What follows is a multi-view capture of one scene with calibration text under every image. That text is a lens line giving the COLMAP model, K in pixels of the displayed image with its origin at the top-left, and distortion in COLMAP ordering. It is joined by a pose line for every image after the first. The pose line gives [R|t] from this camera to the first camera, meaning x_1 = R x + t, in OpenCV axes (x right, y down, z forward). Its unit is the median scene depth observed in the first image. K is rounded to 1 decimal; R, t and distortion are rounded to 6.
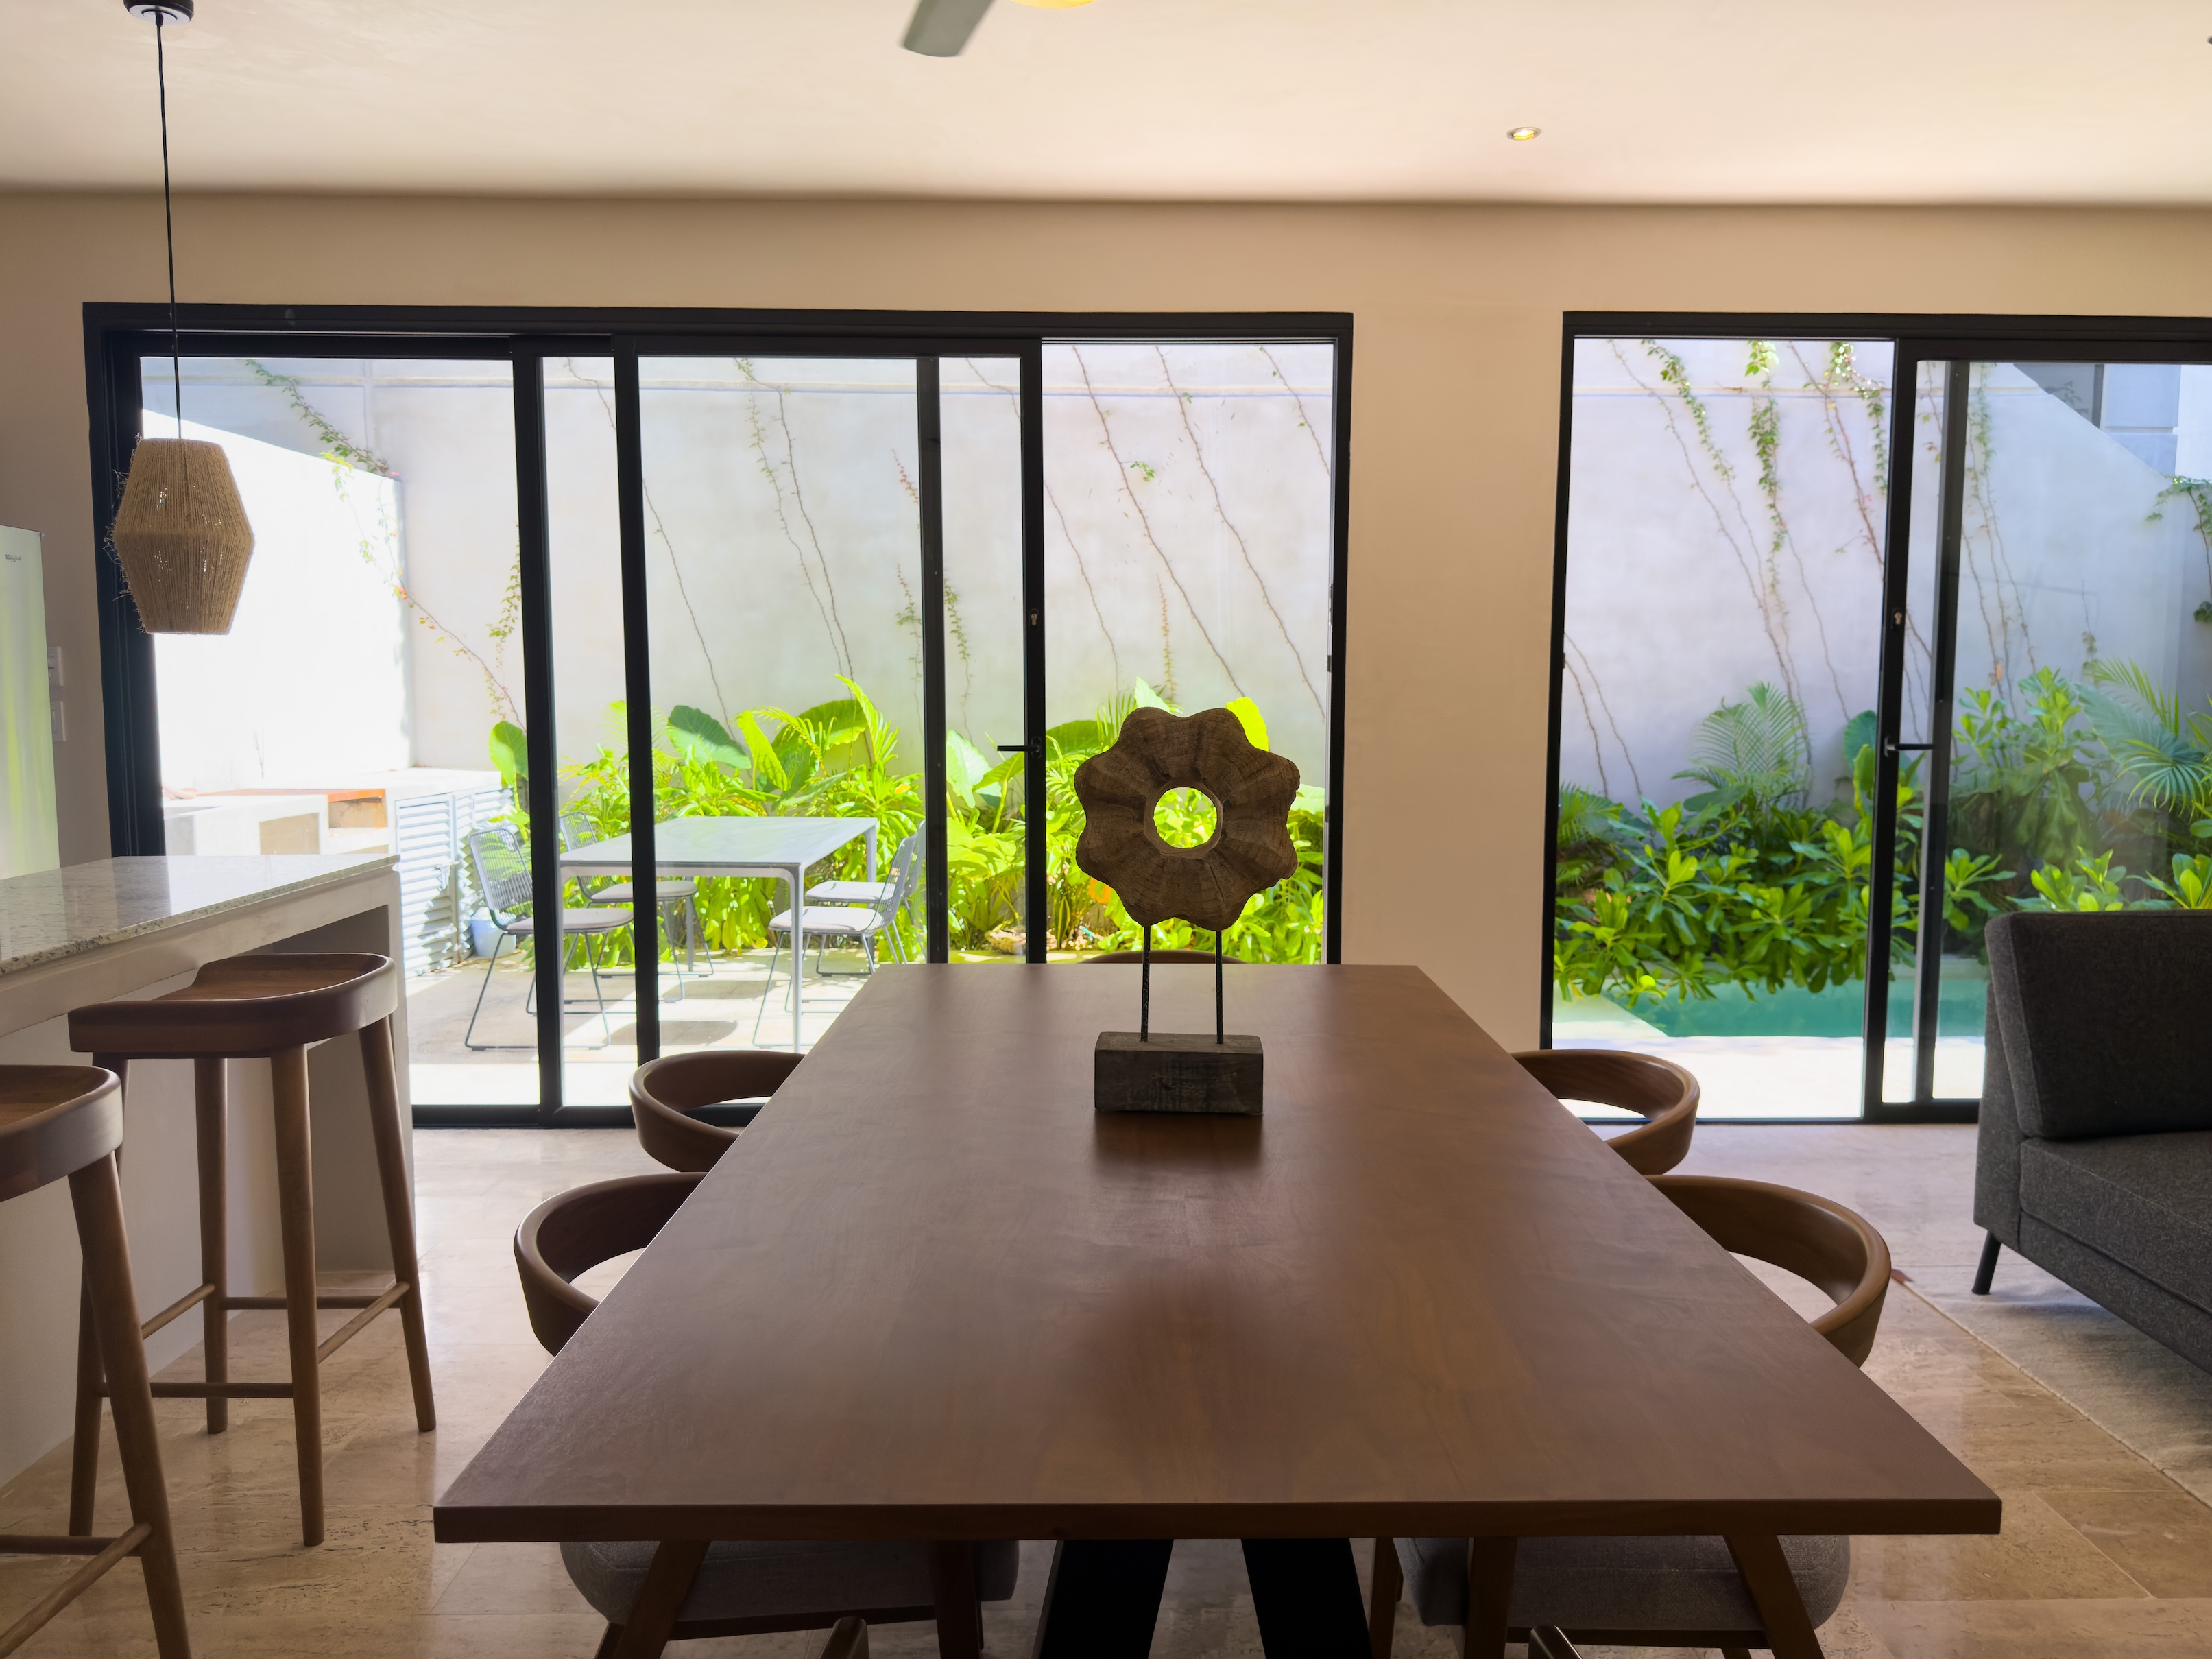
lens RADIAL K [[1554.5, 0, 1115.6], [0, 1554.5, 817.9], [0, 0, 1]] dist [0.051876, -0.092604]
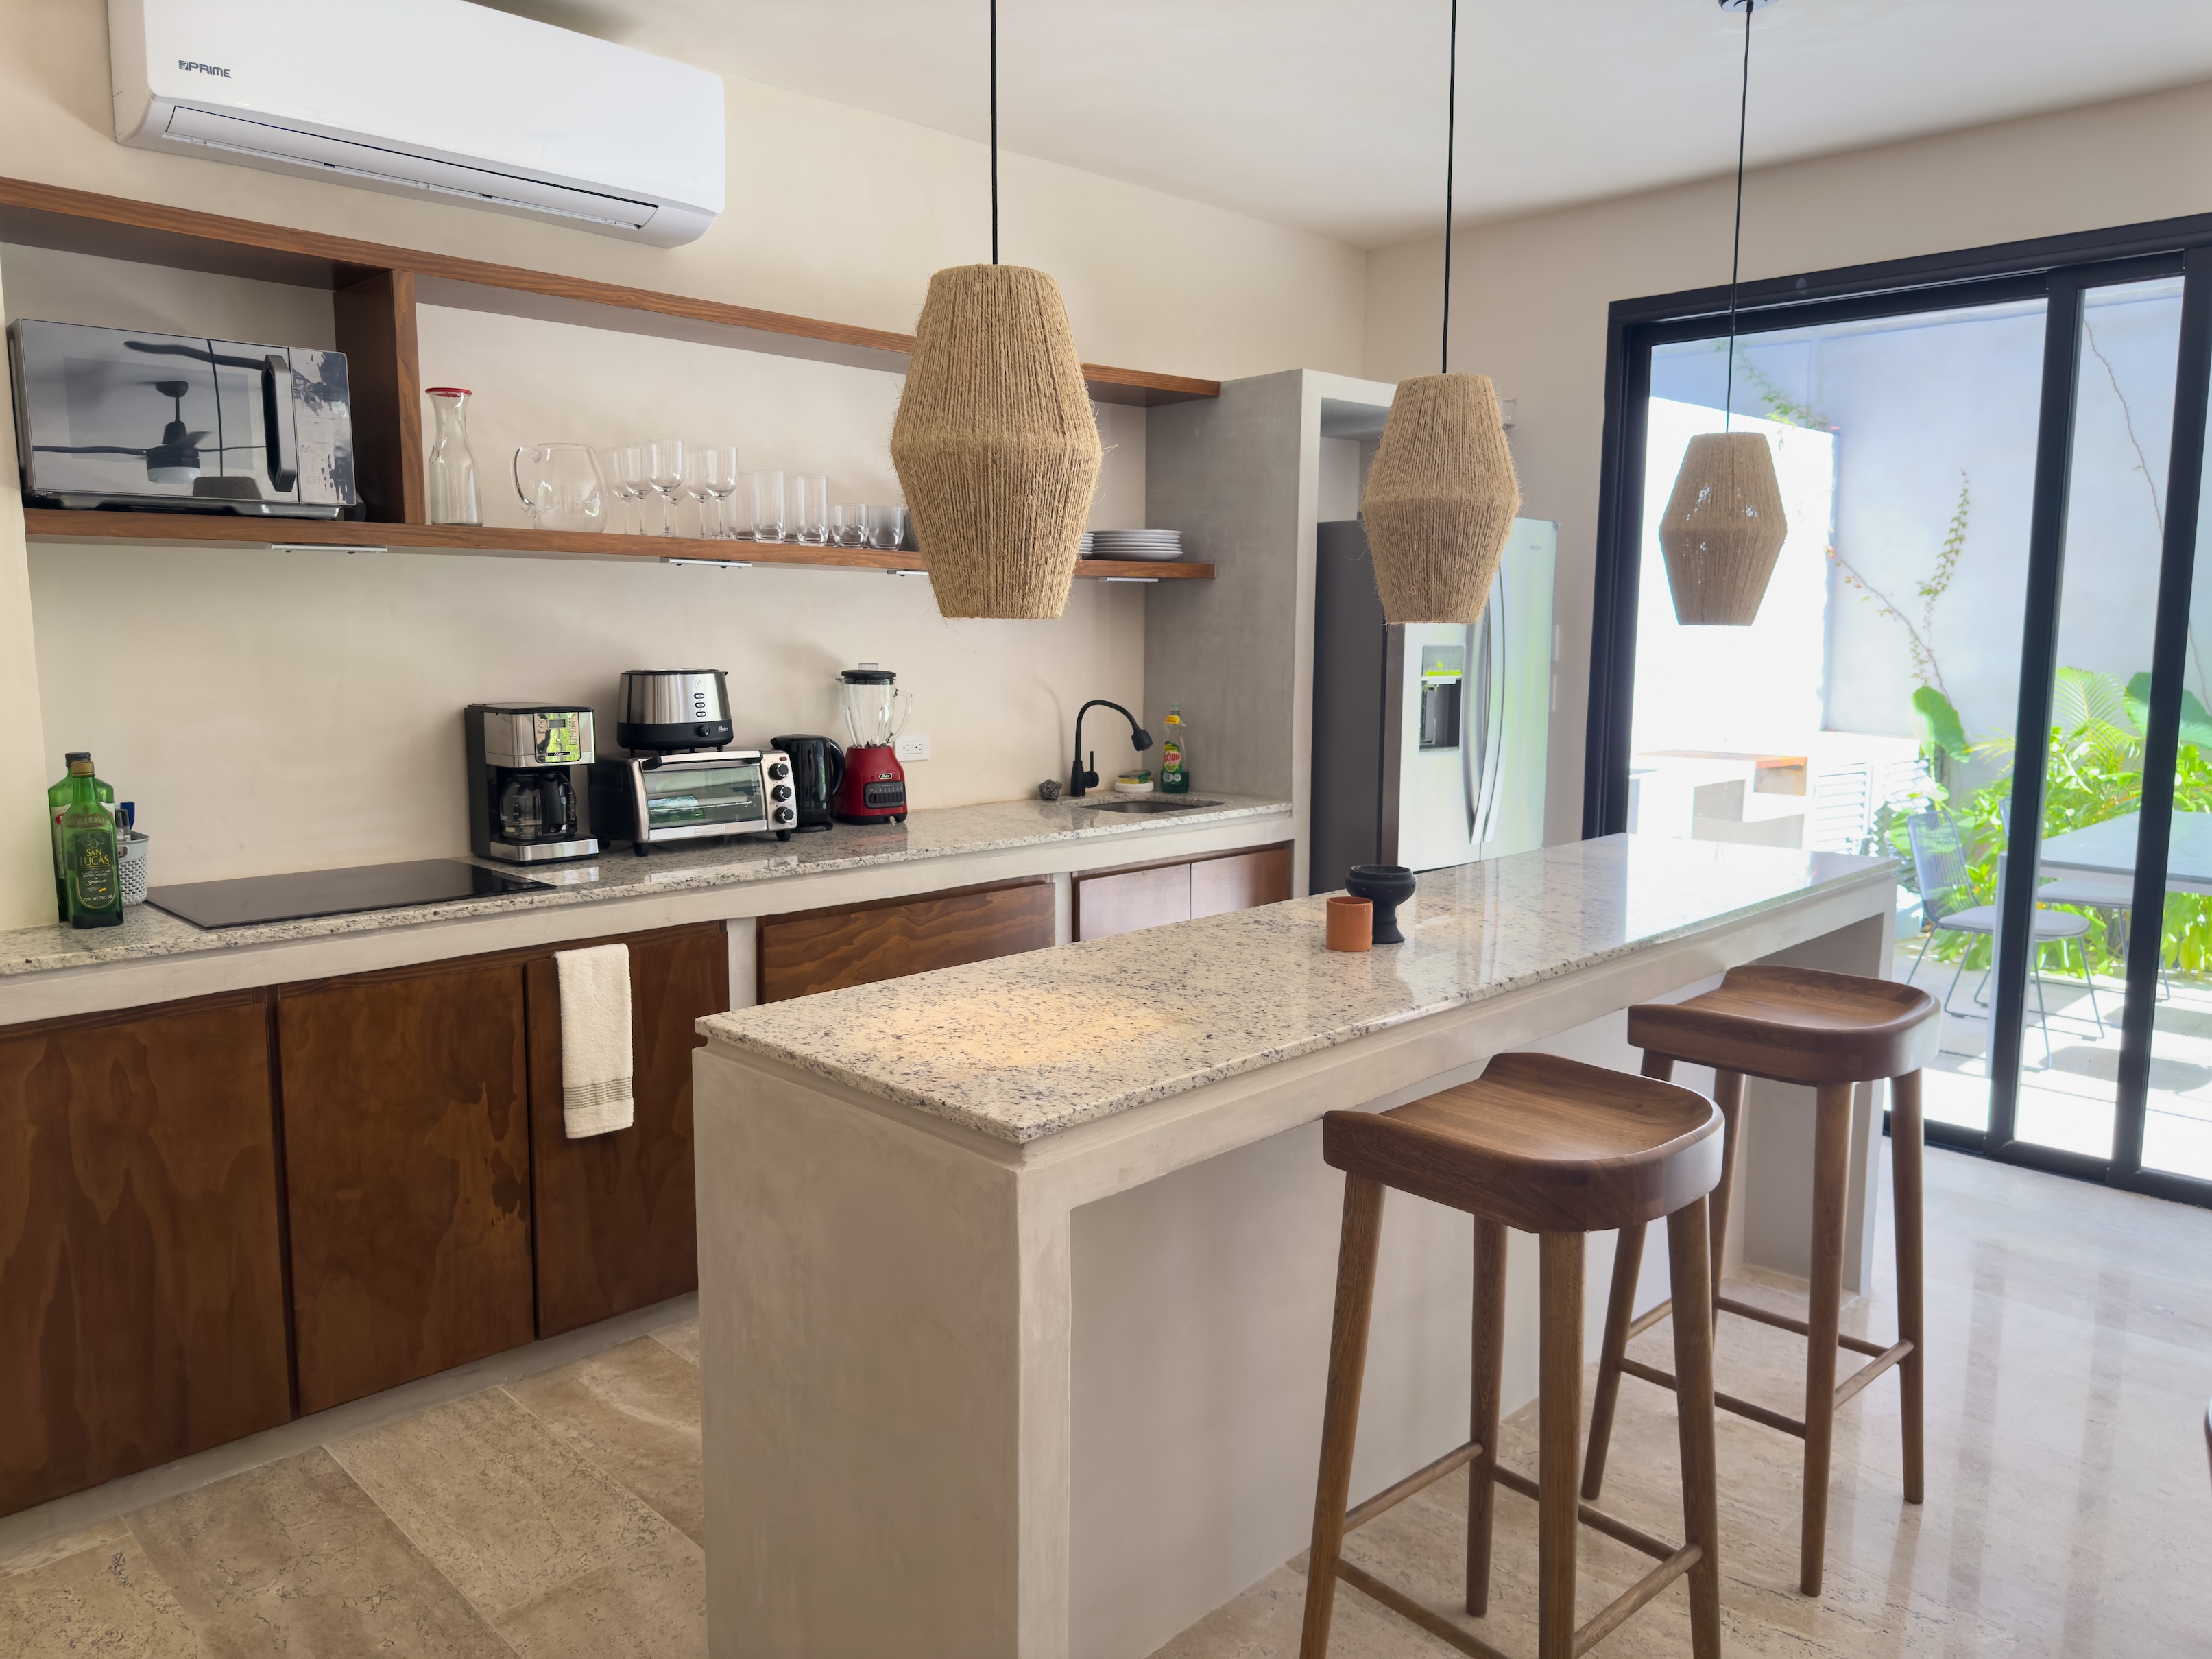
lens RADIAL K [[1554.5, 0, 1115.6], [0, 1554.5, 817.9], [0, 0, 1]] dist [0.051876, -0.092604]
pose [[0.693563, 0.089890, -0.714766, -0.068954], [-0.061402, 0.995950, 0.065671, -0.019893], [0.717775, -0.001660, 0.696274, 0.009729]]
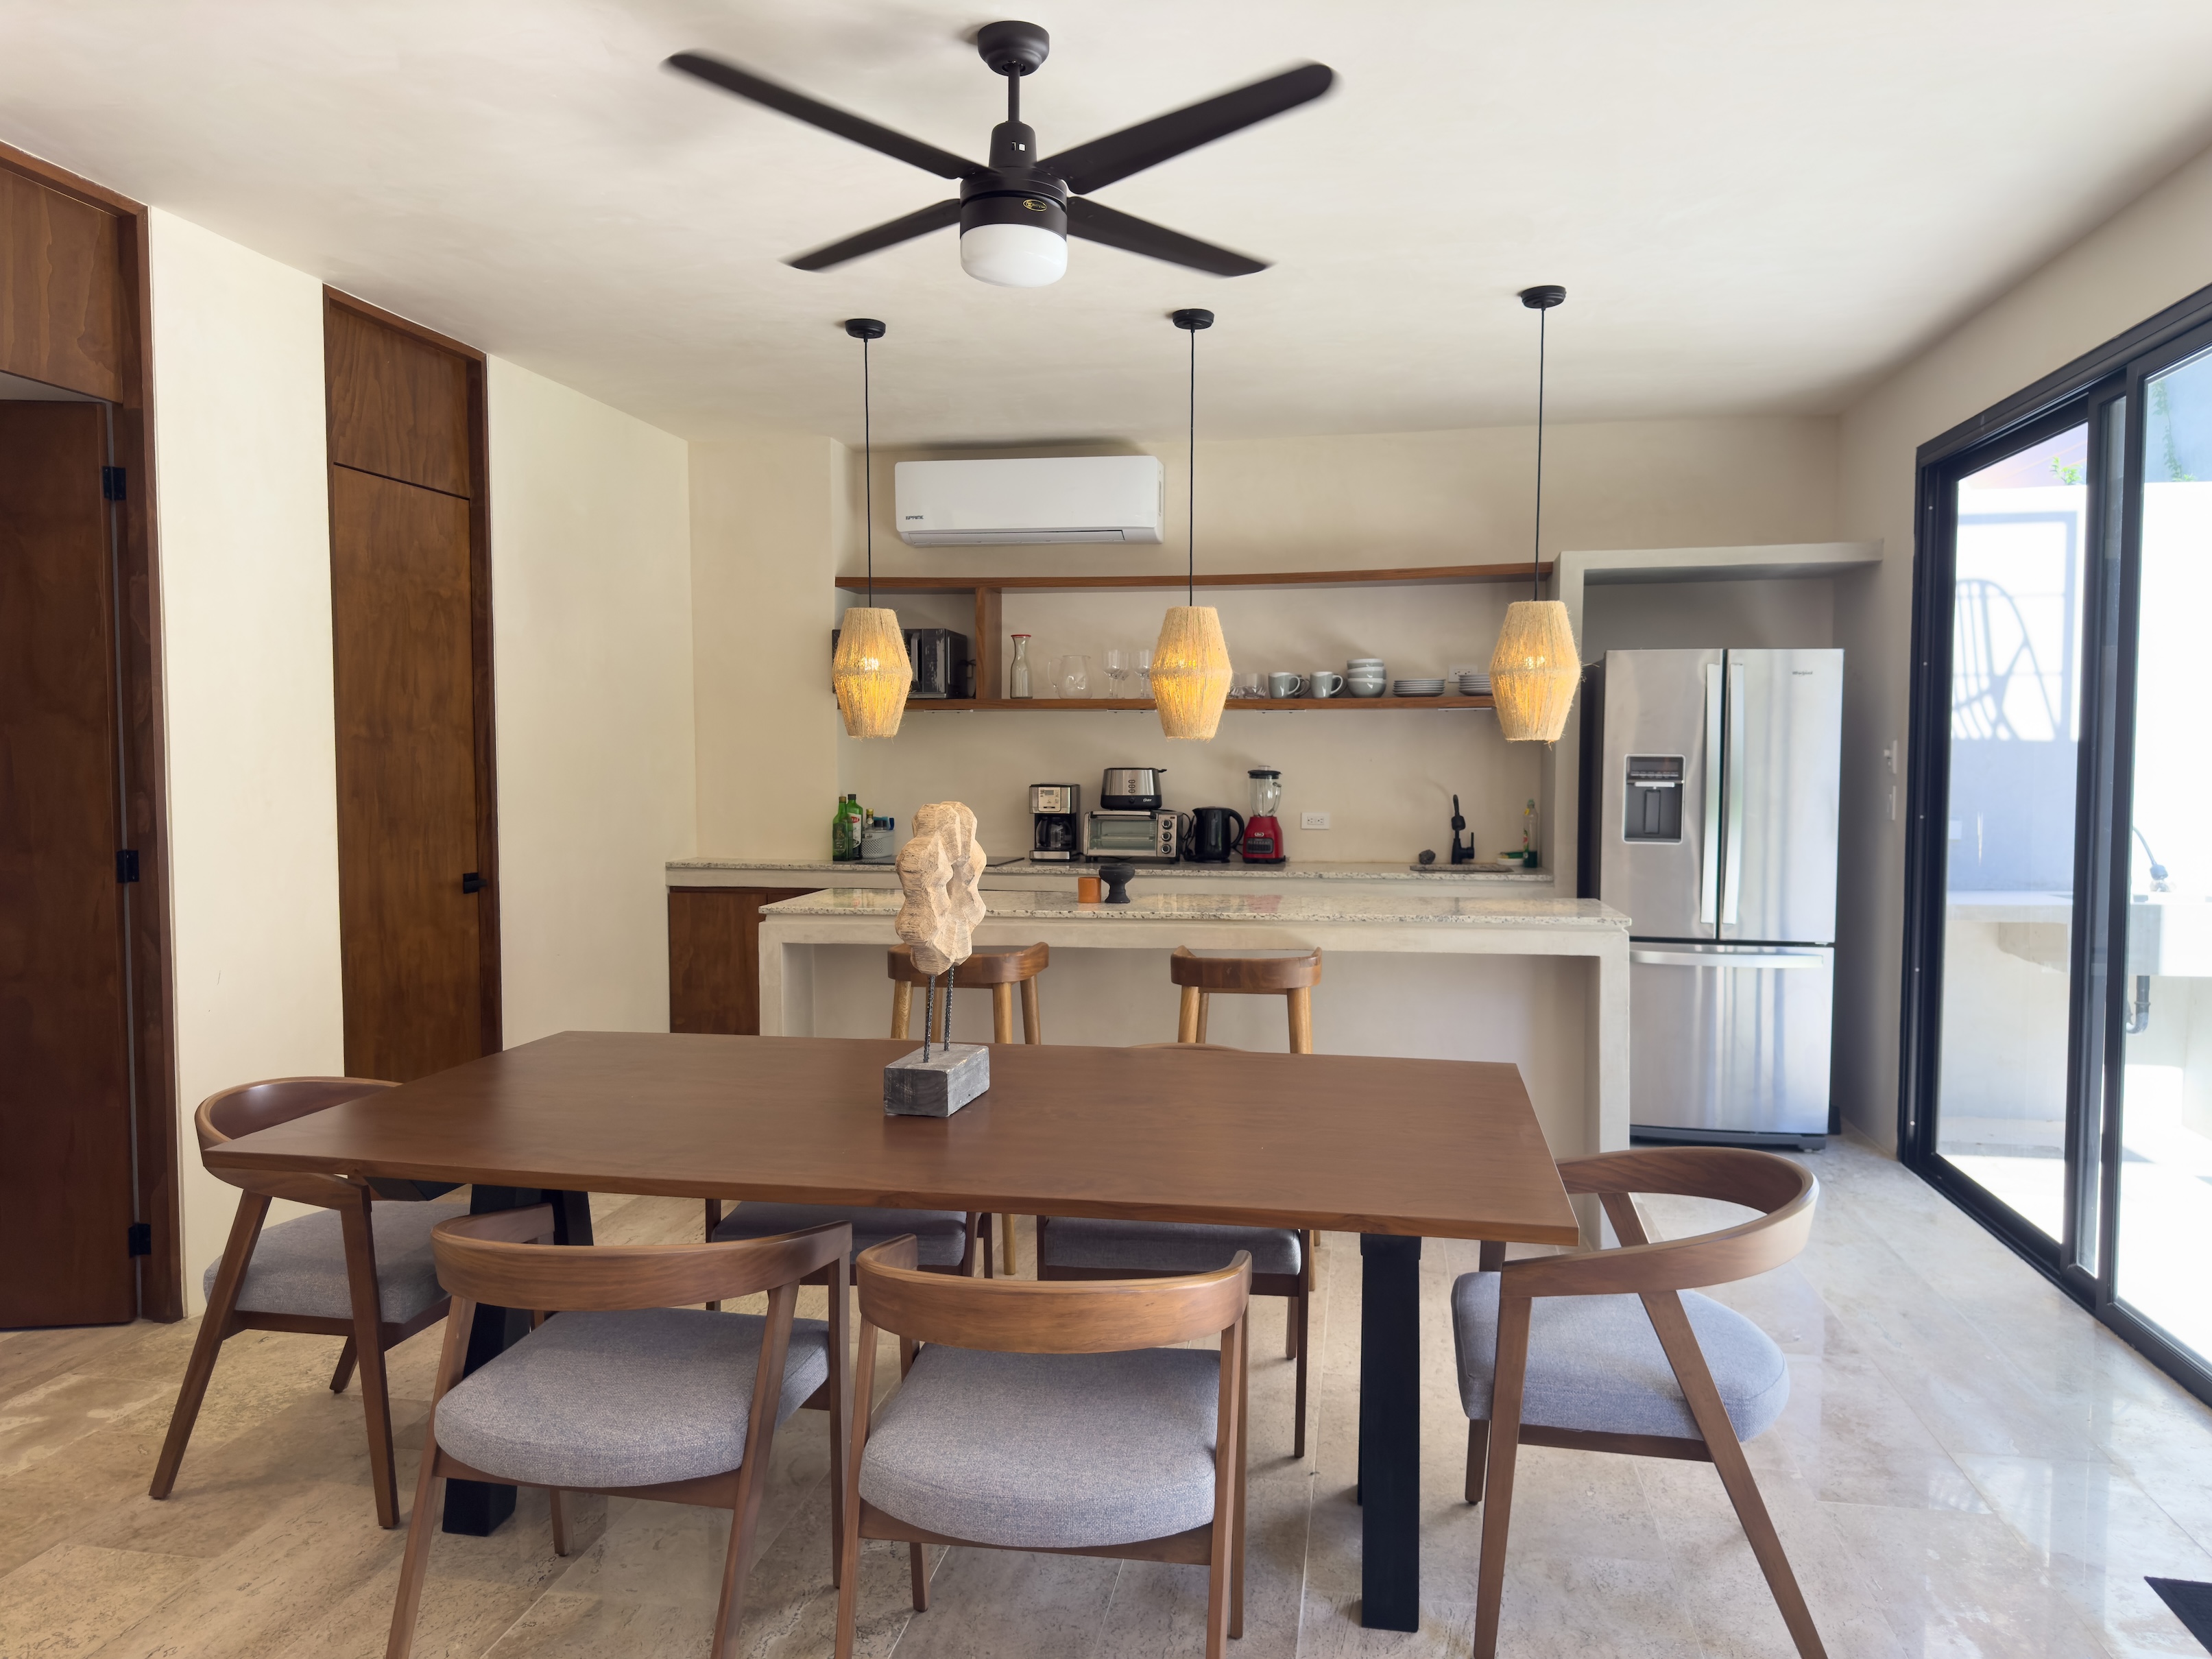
lens RADIAL K [[1554.5, 0, 1115.6], [0, 1554.5, 817.9], [0, 0, 1]] dist [0.051876, -0.092604]
pose [[-0.195746, 0.039900, -0.979843, 0.420262], [-0.079652, 0.995224, 0.056439, -0.049540], [0.977414, 0.089094, -0.191633, 0.458605]]
